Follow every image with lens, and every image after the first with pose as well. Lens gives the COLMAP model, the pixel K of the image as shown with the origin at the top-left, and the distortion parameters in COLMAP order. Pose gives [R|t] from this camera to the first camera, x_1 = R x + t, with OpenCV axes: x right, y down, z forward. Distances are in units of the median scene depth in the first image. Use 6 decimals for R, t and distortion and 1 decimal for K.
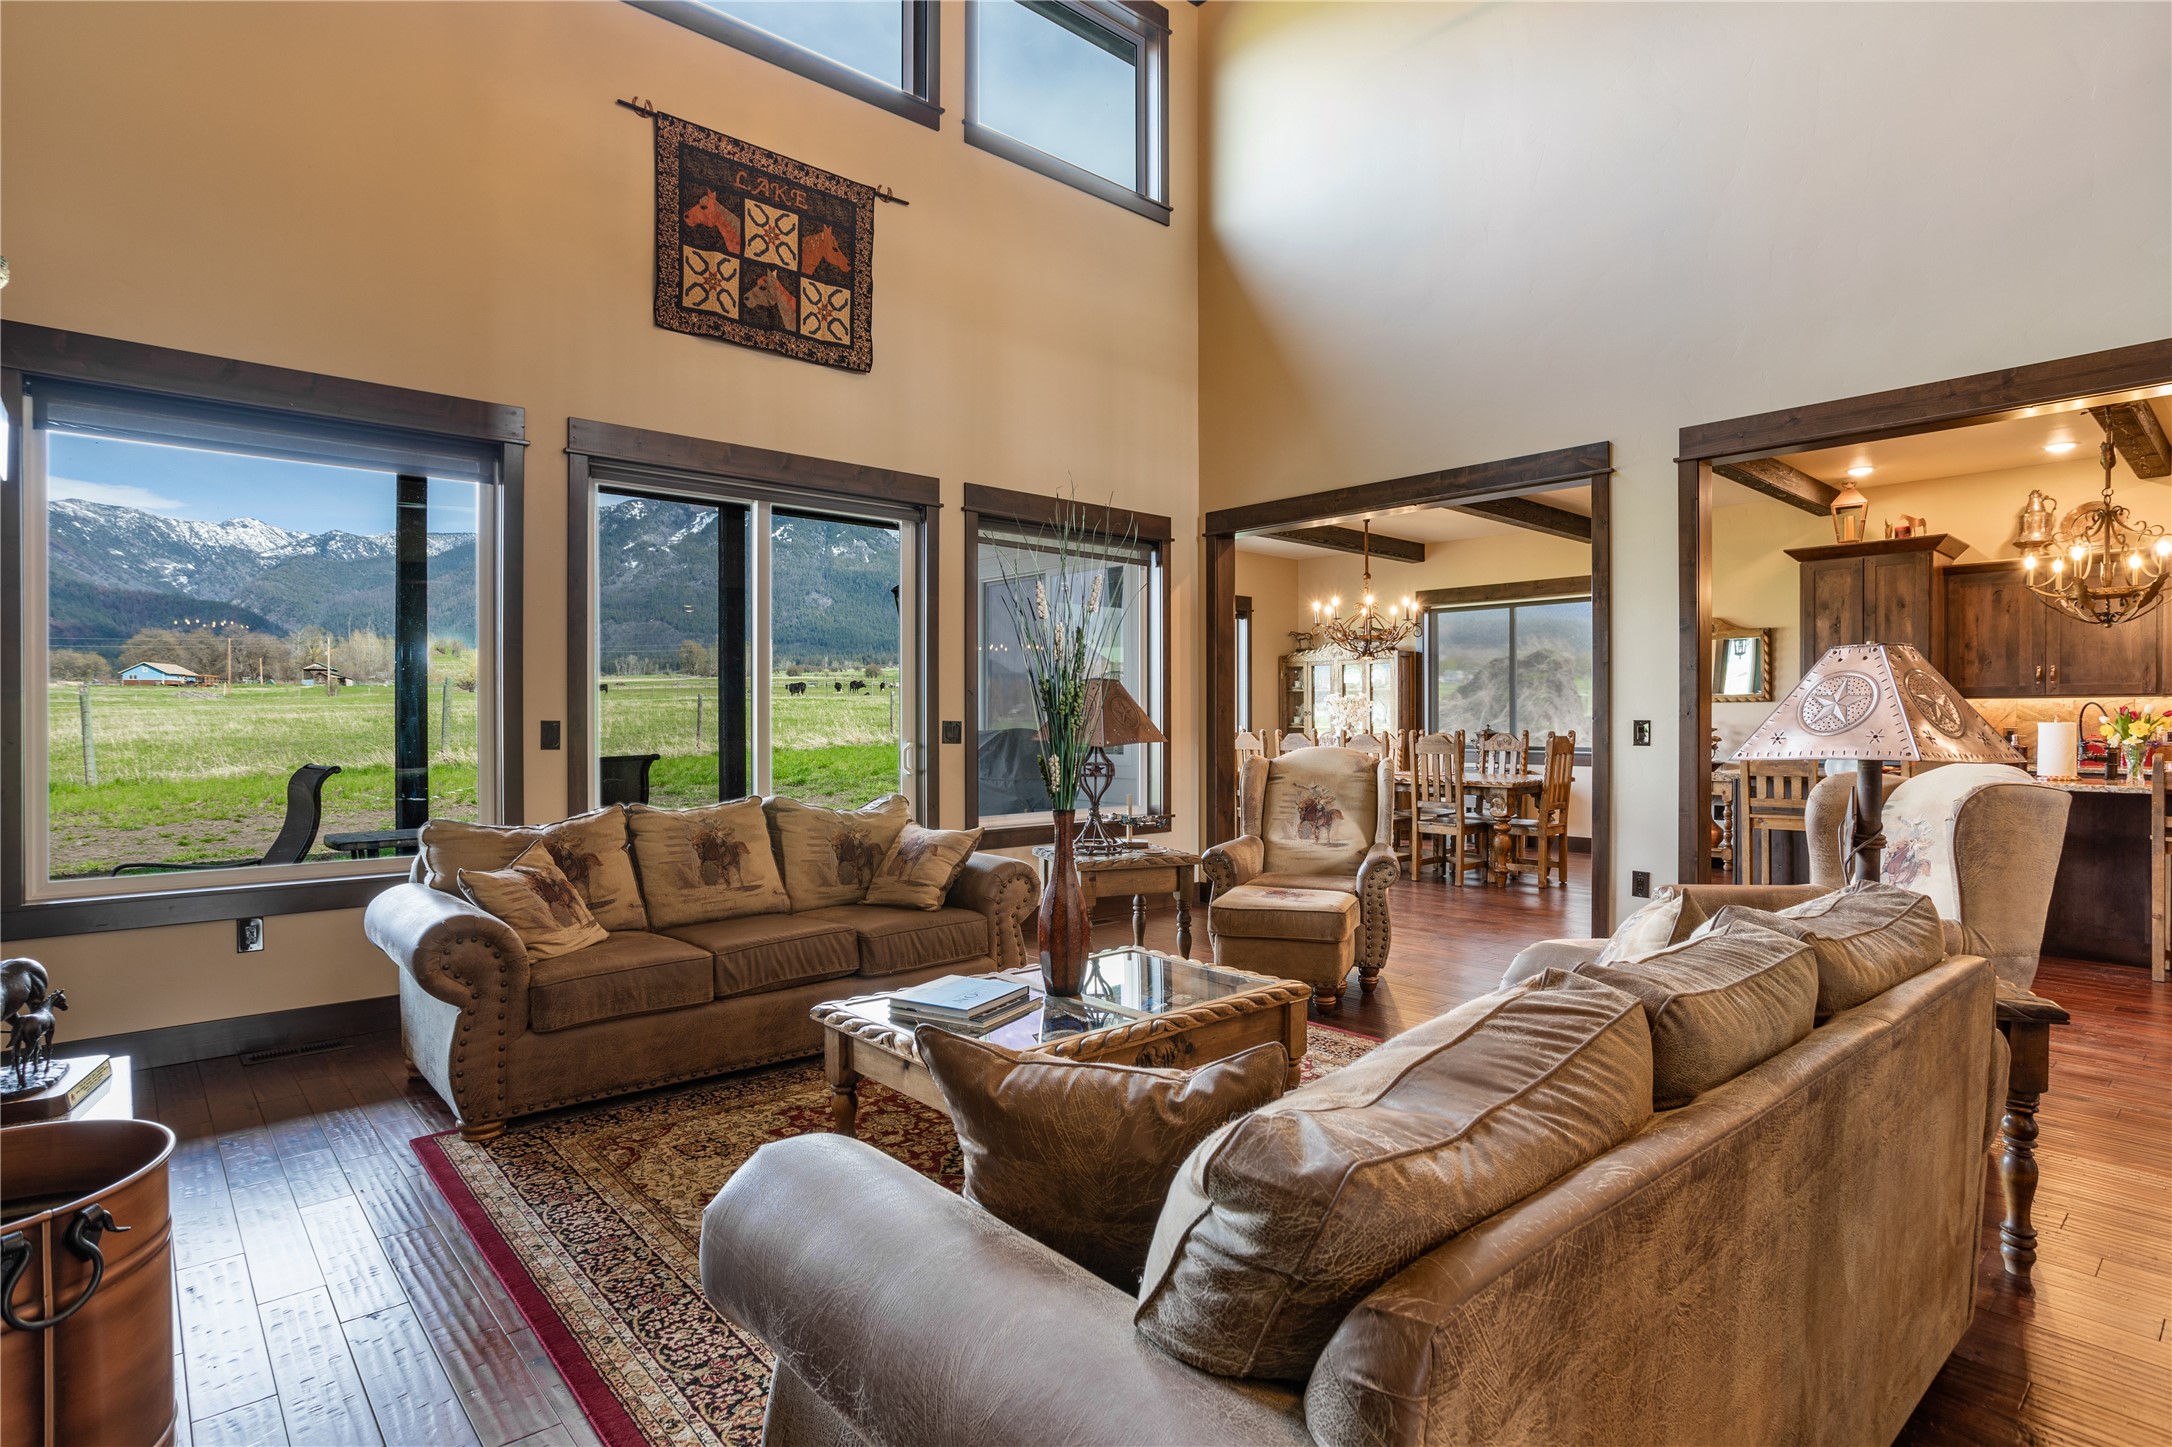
lens RADIAL K [[1103.9, 0, 1020.6], [0, 1103.9, 717.0], [0, 0, 1]] dist [-0.048325, 0.016855]
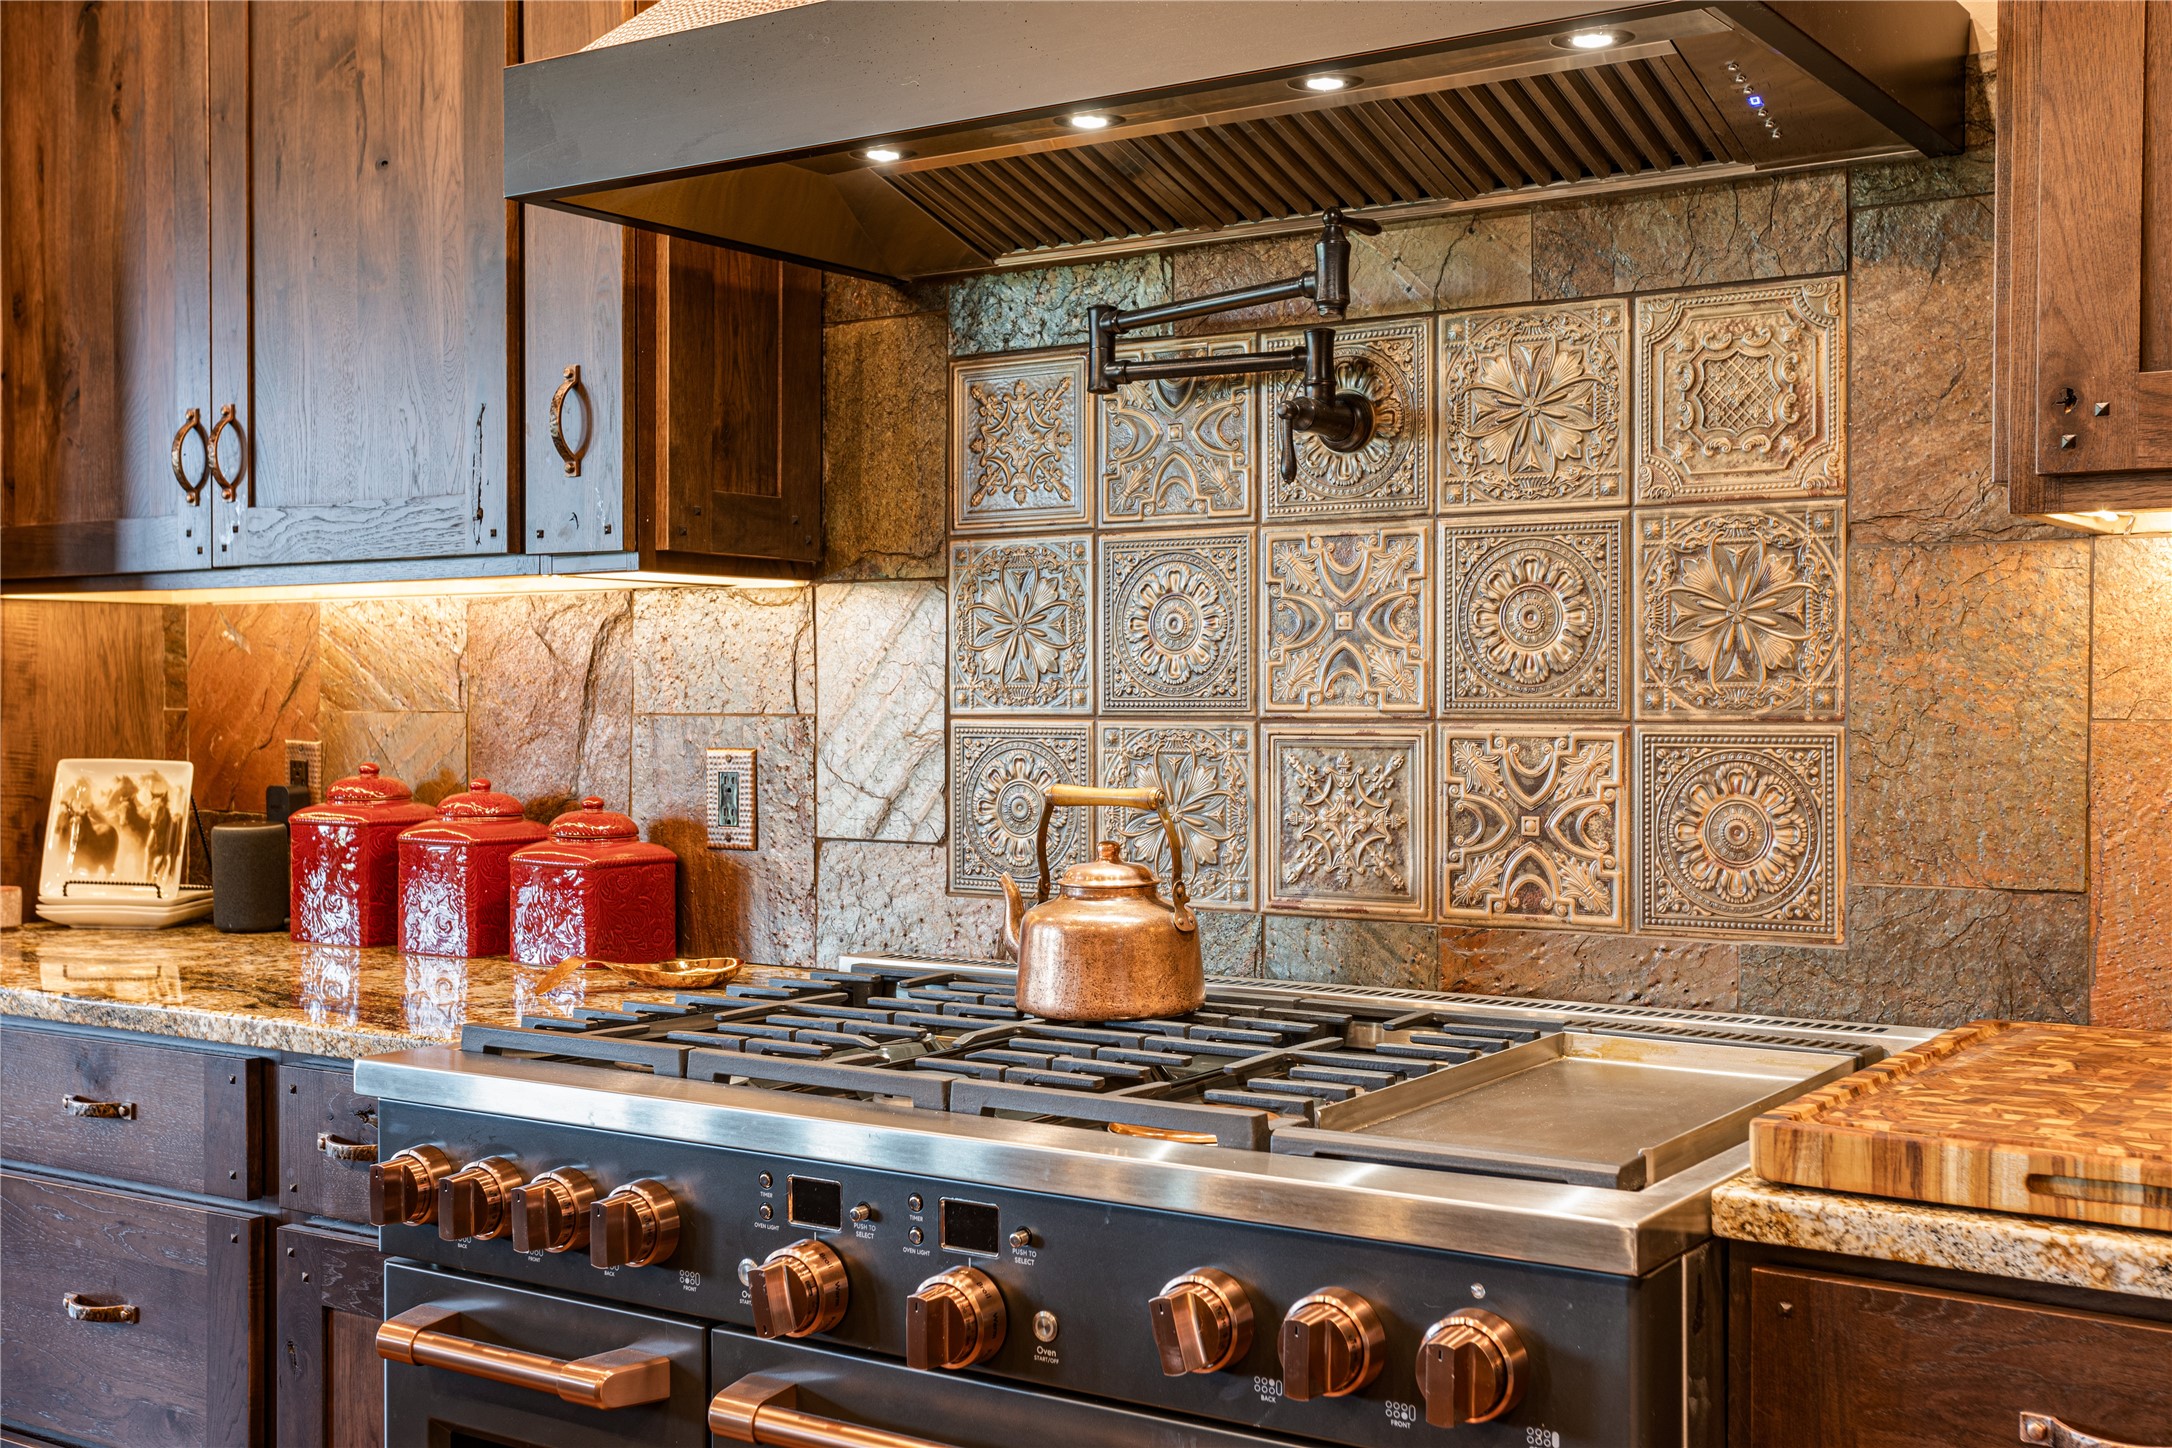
lens RADIAL K [[2388.6, 0, 1086.0], [0, 2388.6, 724.0], [0, 0, 1]] dist [0.008398, 0.034193]
pose [[0.959900, -0.002886, 0.280328, 0.951470], [-0.000303, 0.999936, 0.011332, 0.001478], [-0.280343, -0.010963, 0.959837, 0.548562]]
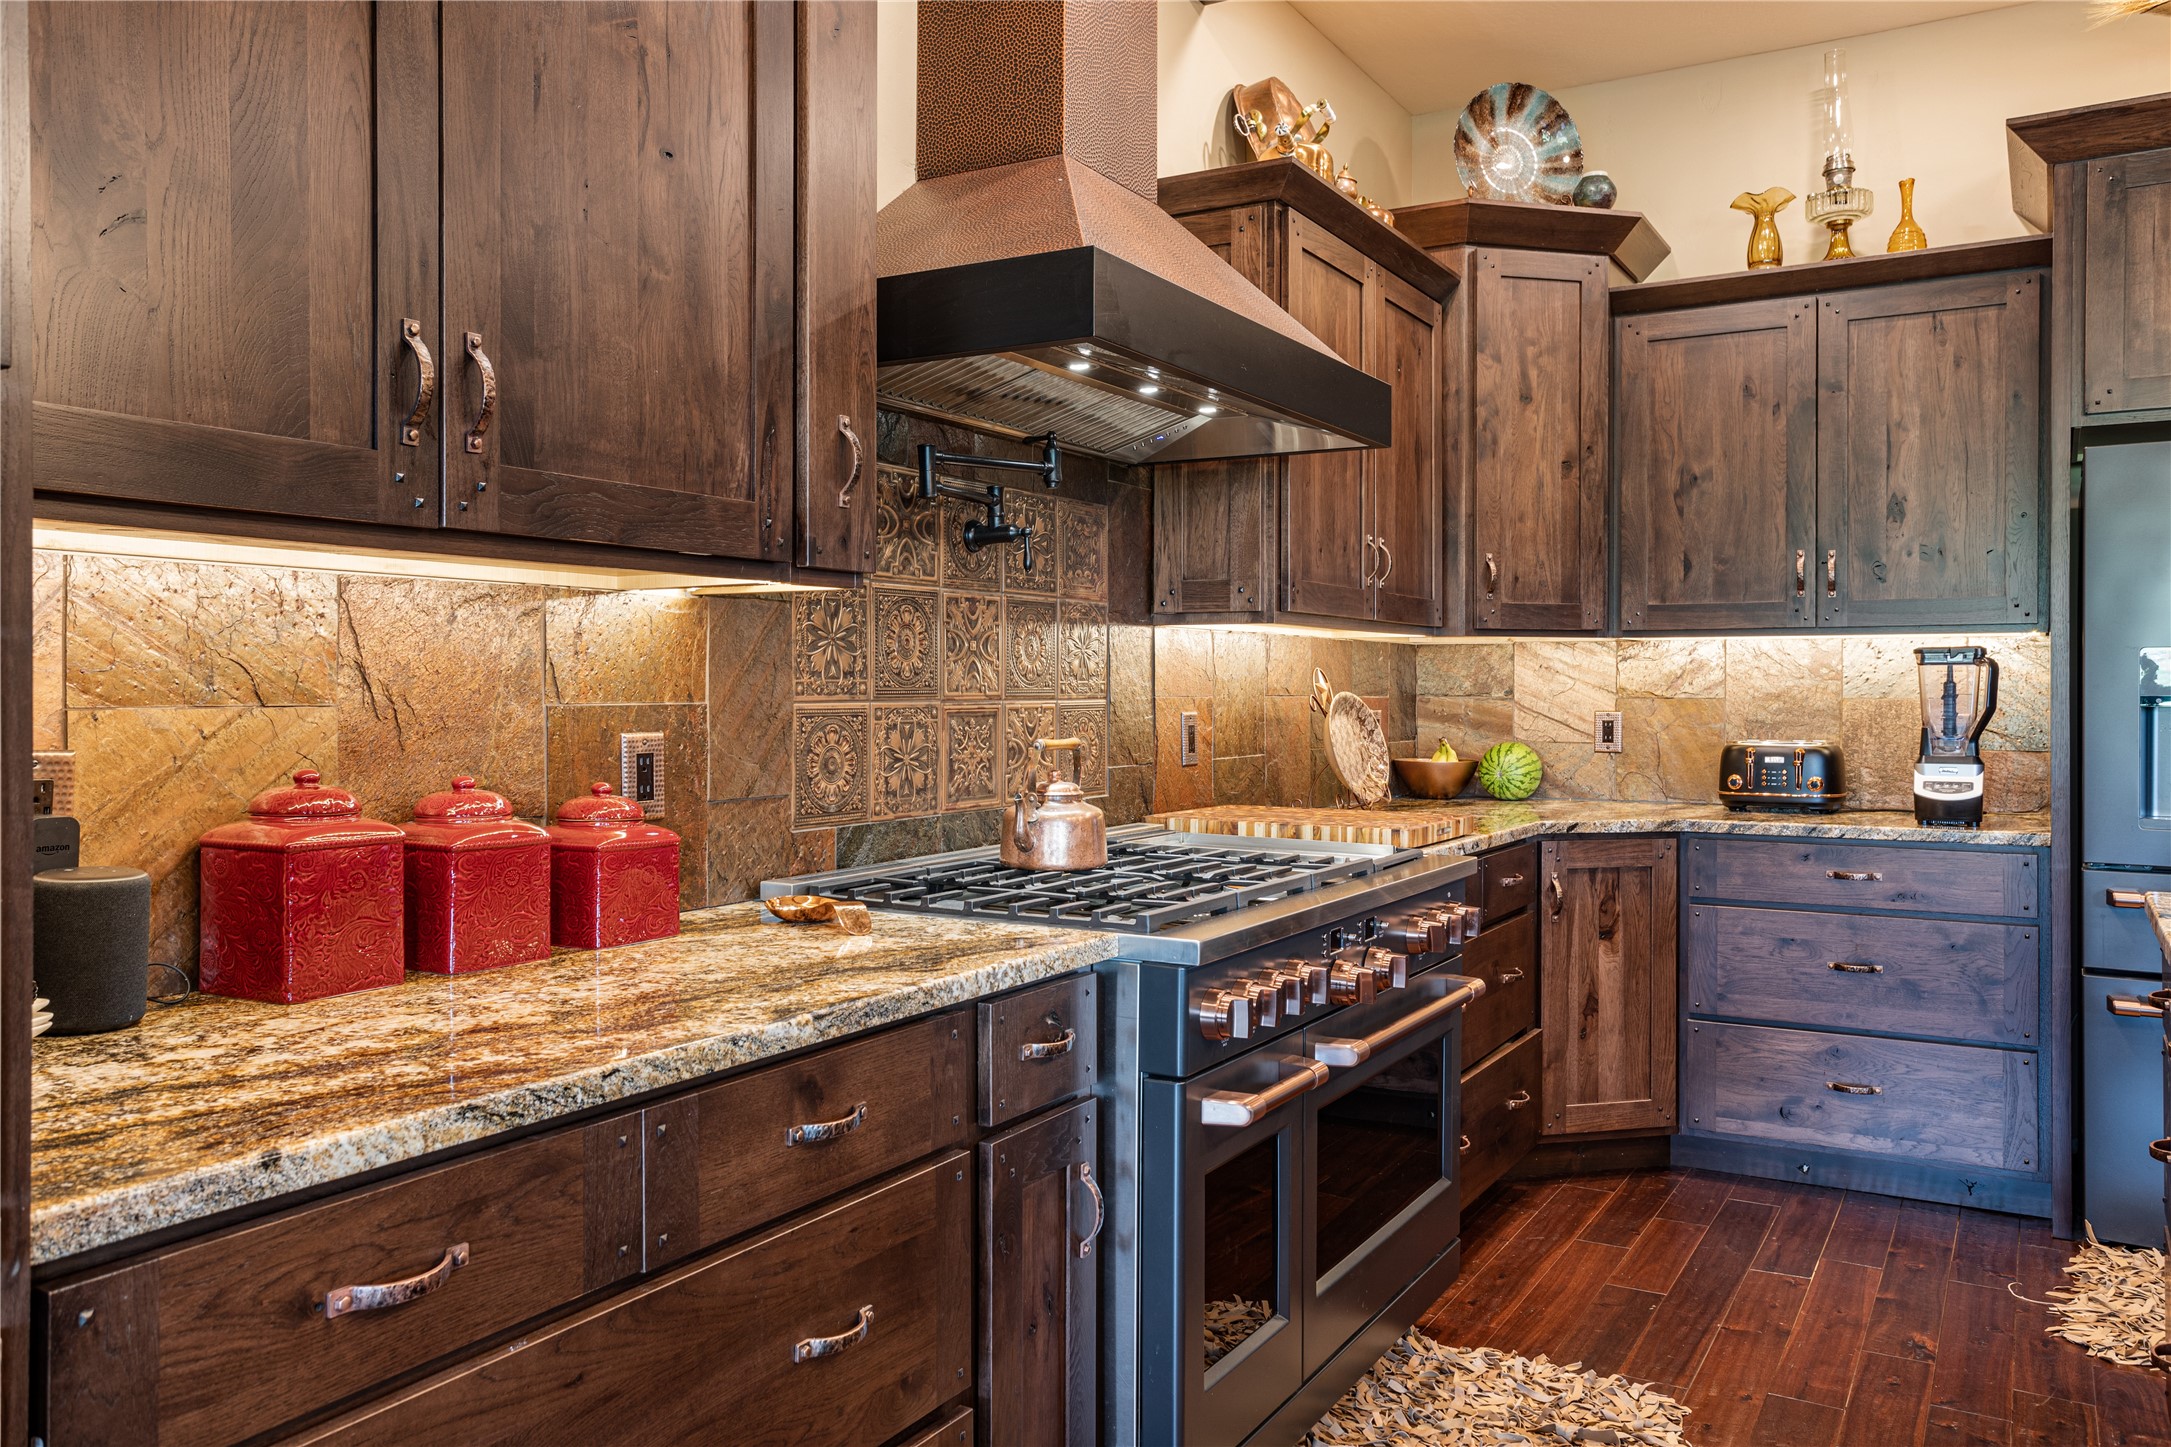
lens RADIAL K [[1651.3, 0, 1090.2], [0, 1651.3, 703.7], [0, 0, 1]] dist [-0.009009, 0.047728]
pose [[-0.351845, -0.010839, 0.935995, 0.691019], [-0.001046, 0.999937, 0.011187, 0.000762], [-0.936058, 0.002957, -0.351835, 0.960487]]
